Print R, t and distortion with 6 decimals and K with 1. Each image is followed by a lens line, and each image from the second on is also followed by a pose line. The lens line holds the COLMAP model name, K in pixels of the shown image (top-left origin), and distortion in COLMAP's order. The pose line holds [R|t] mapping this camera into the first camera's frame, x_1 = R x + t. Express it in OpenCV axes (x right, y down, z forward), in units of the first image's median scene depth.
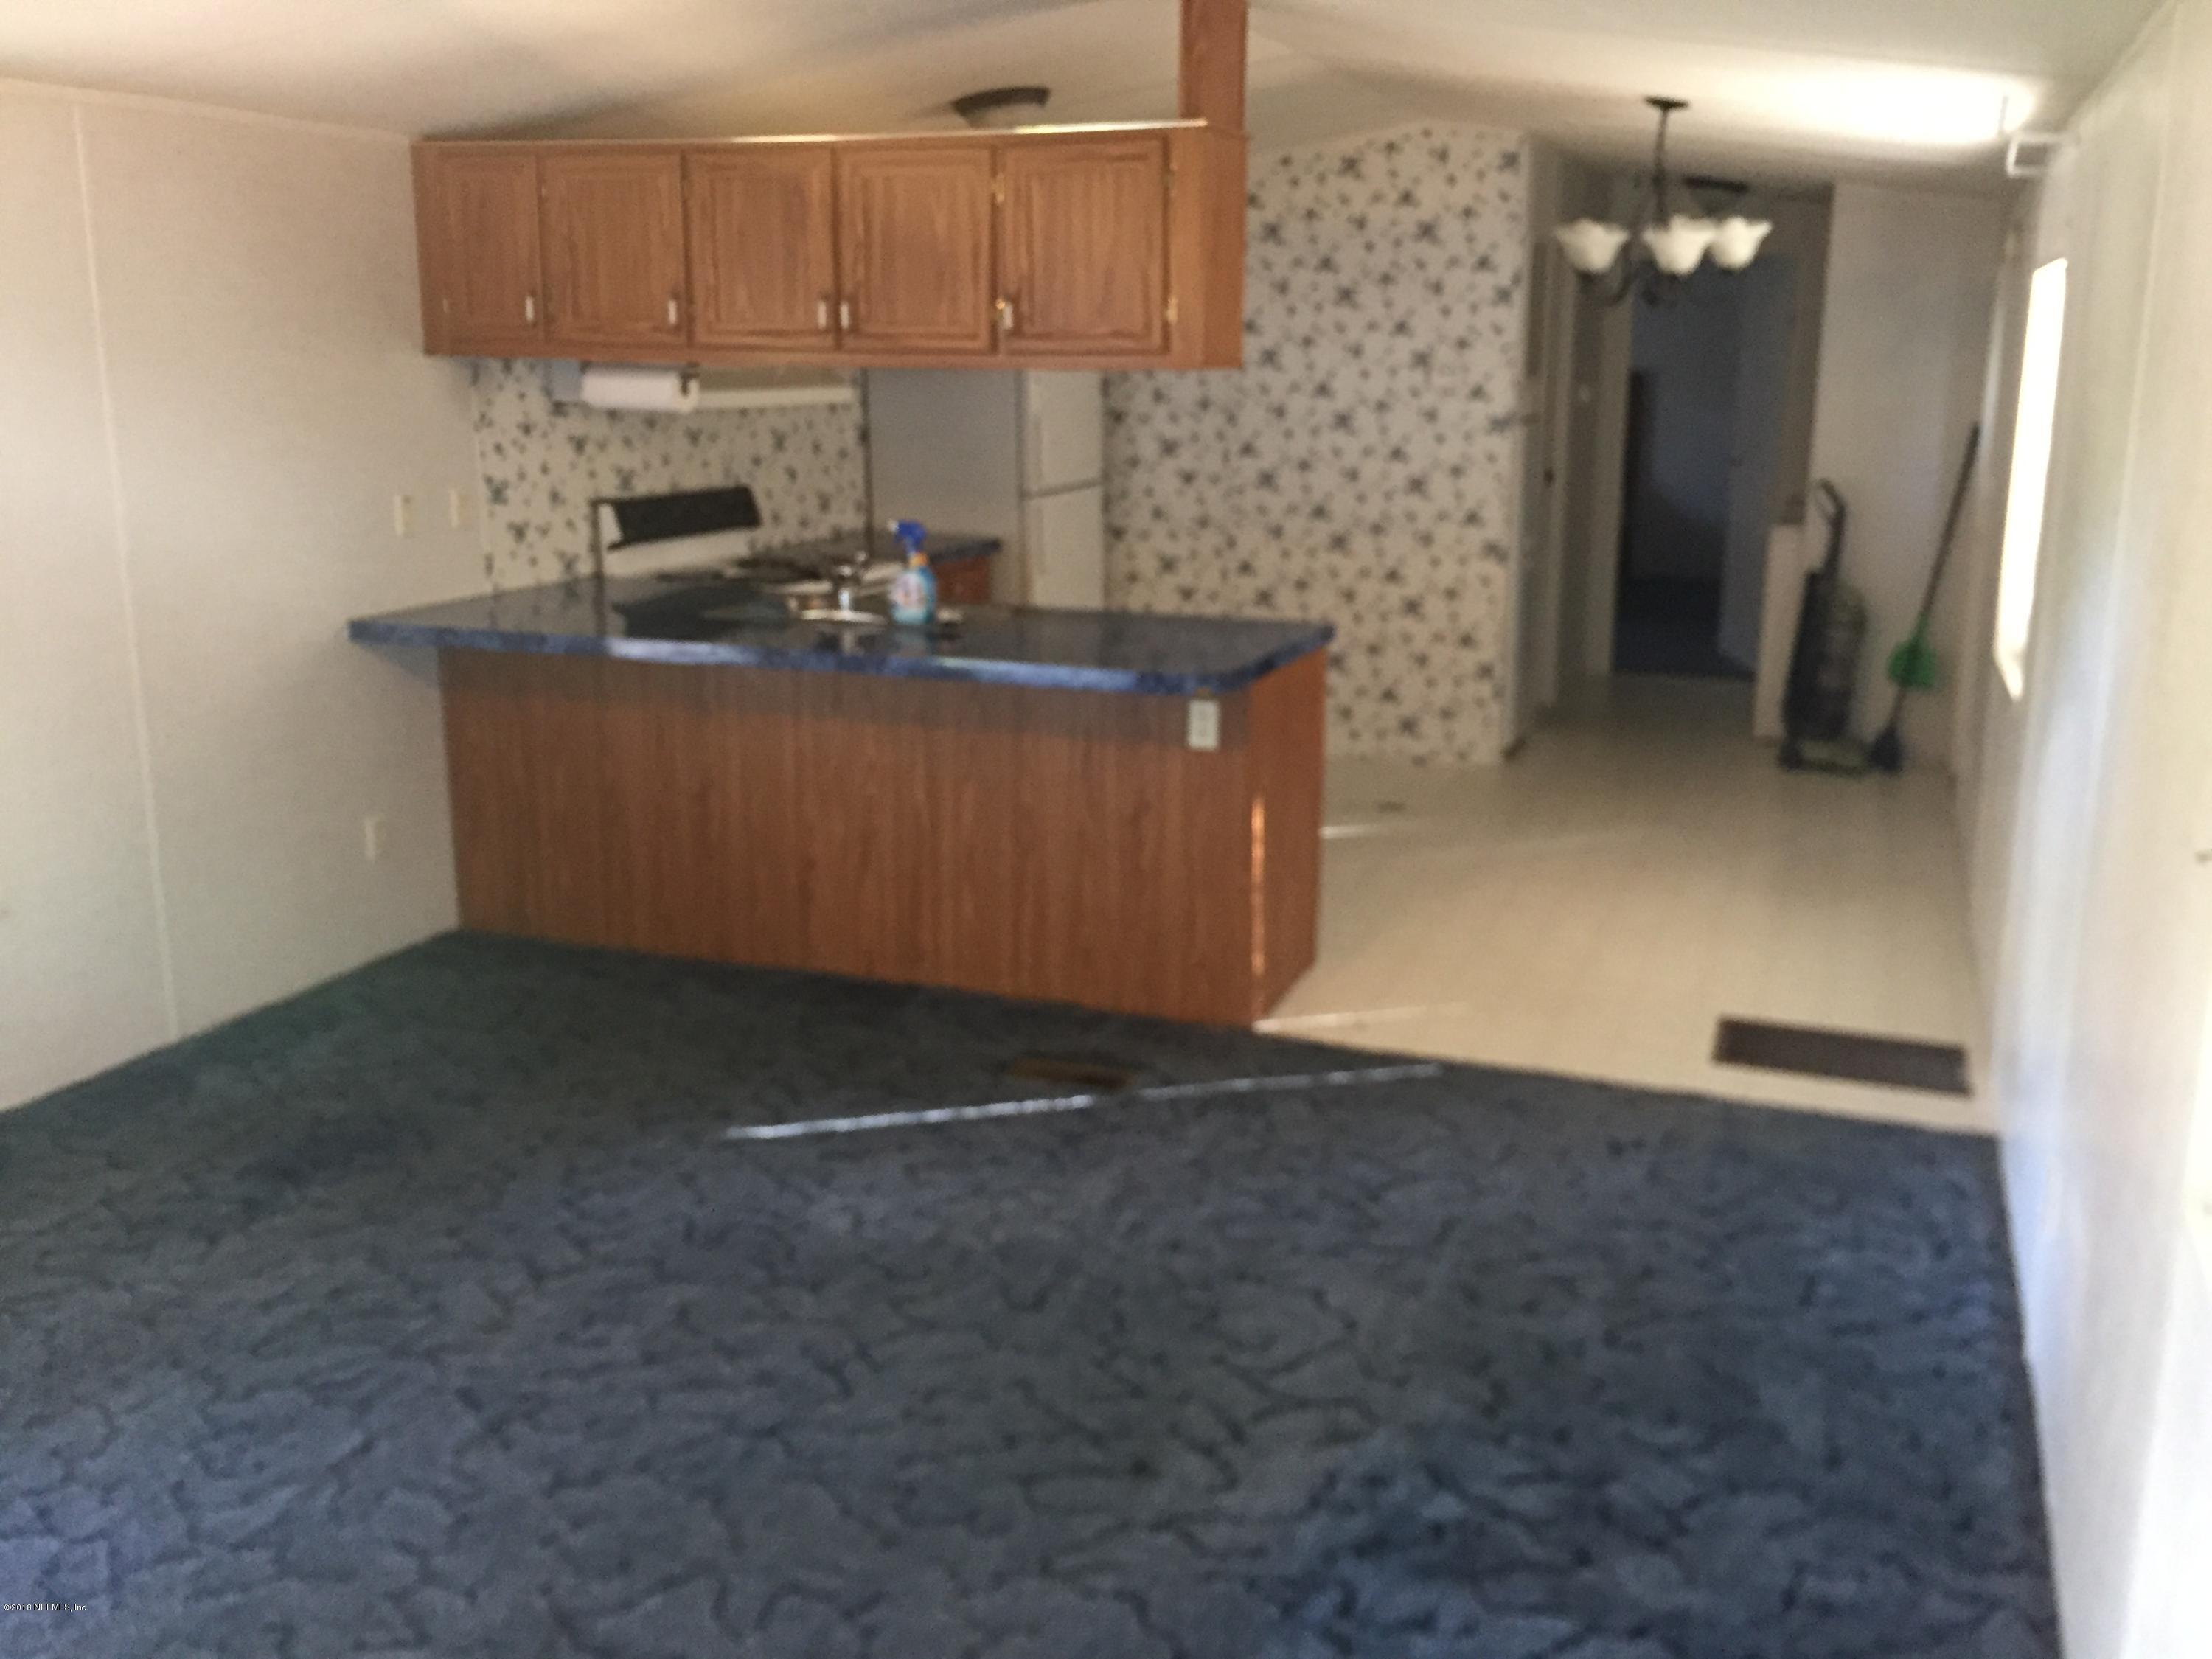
lens RADIAL K [[1941.2, 0, 1106.0], [0, 1941.2, 829.5], [0, 0, 1]] dist [0.049098, -0.002965]
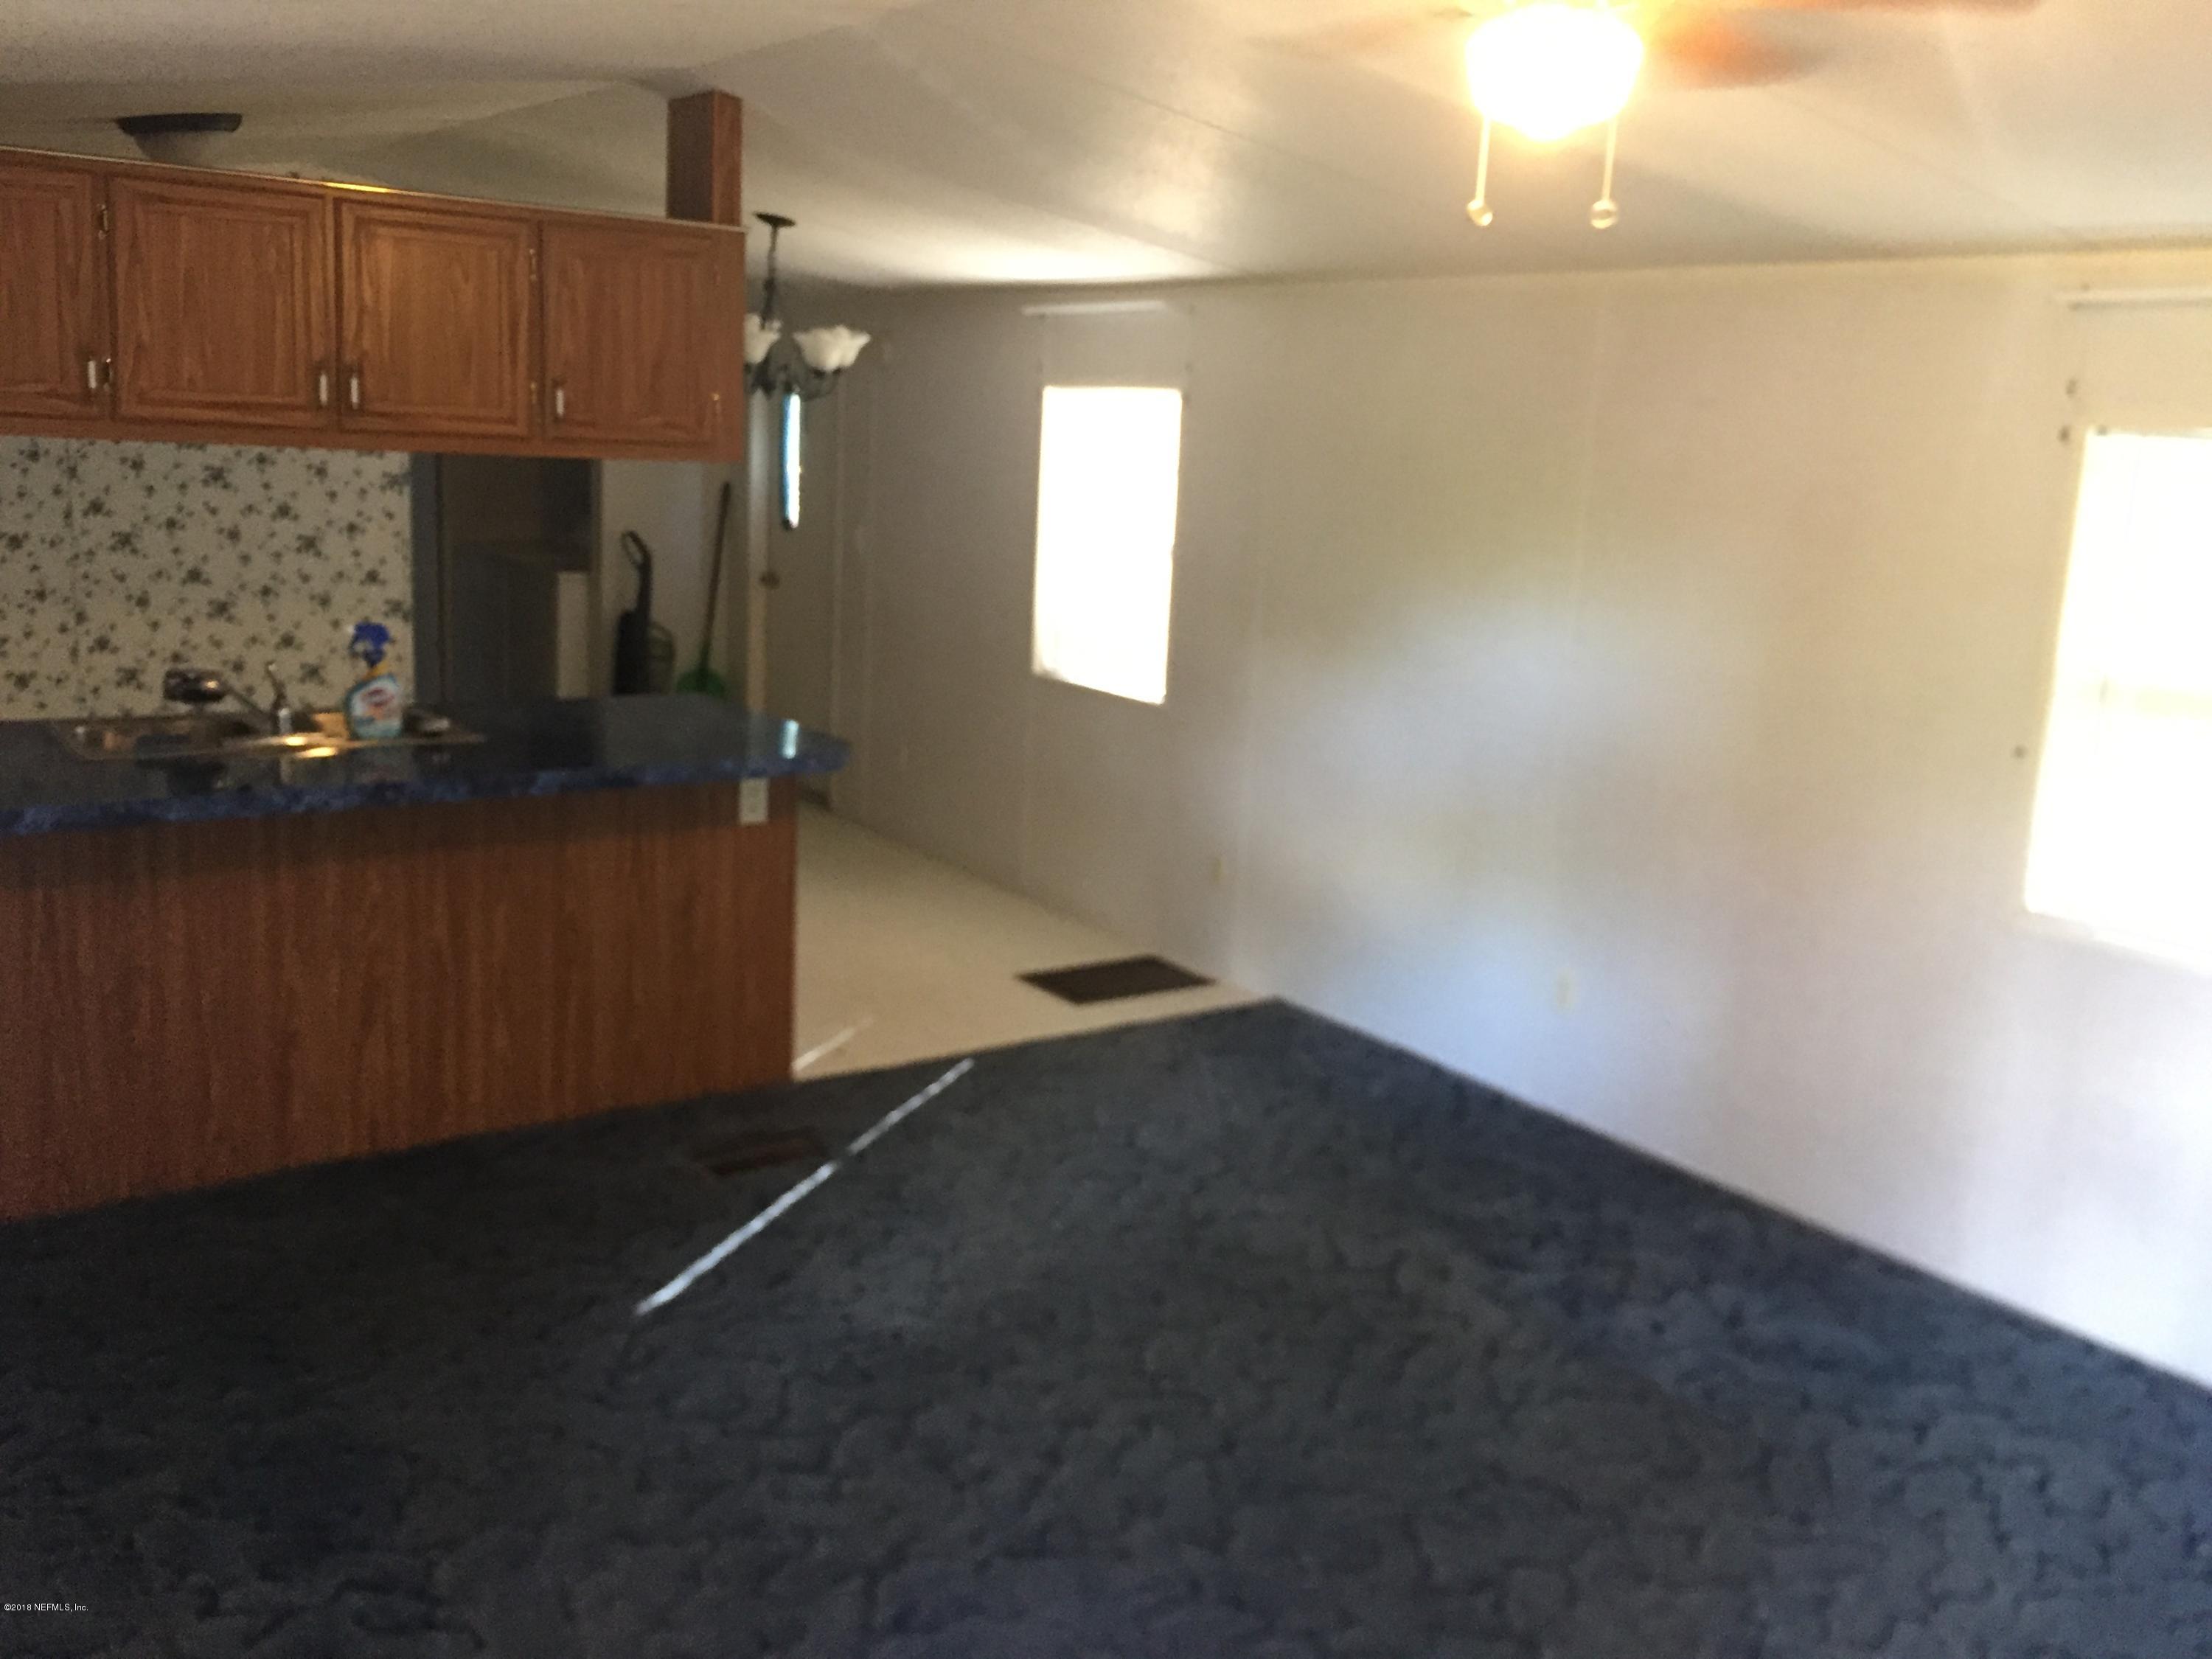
lens RADIAL K [[1957.4, 0, 1106.0], [0, 1957.4, 829.5], [0, 0, 1]] dist [0.125190, -0.203757]
pose [[0.537934, -0.152278, 0.829119, -0.714677], [0.156110, 0.984532, 0.079537, -0.091699], [-0.828406, 0.086648, 0.553385, 0.257980]]
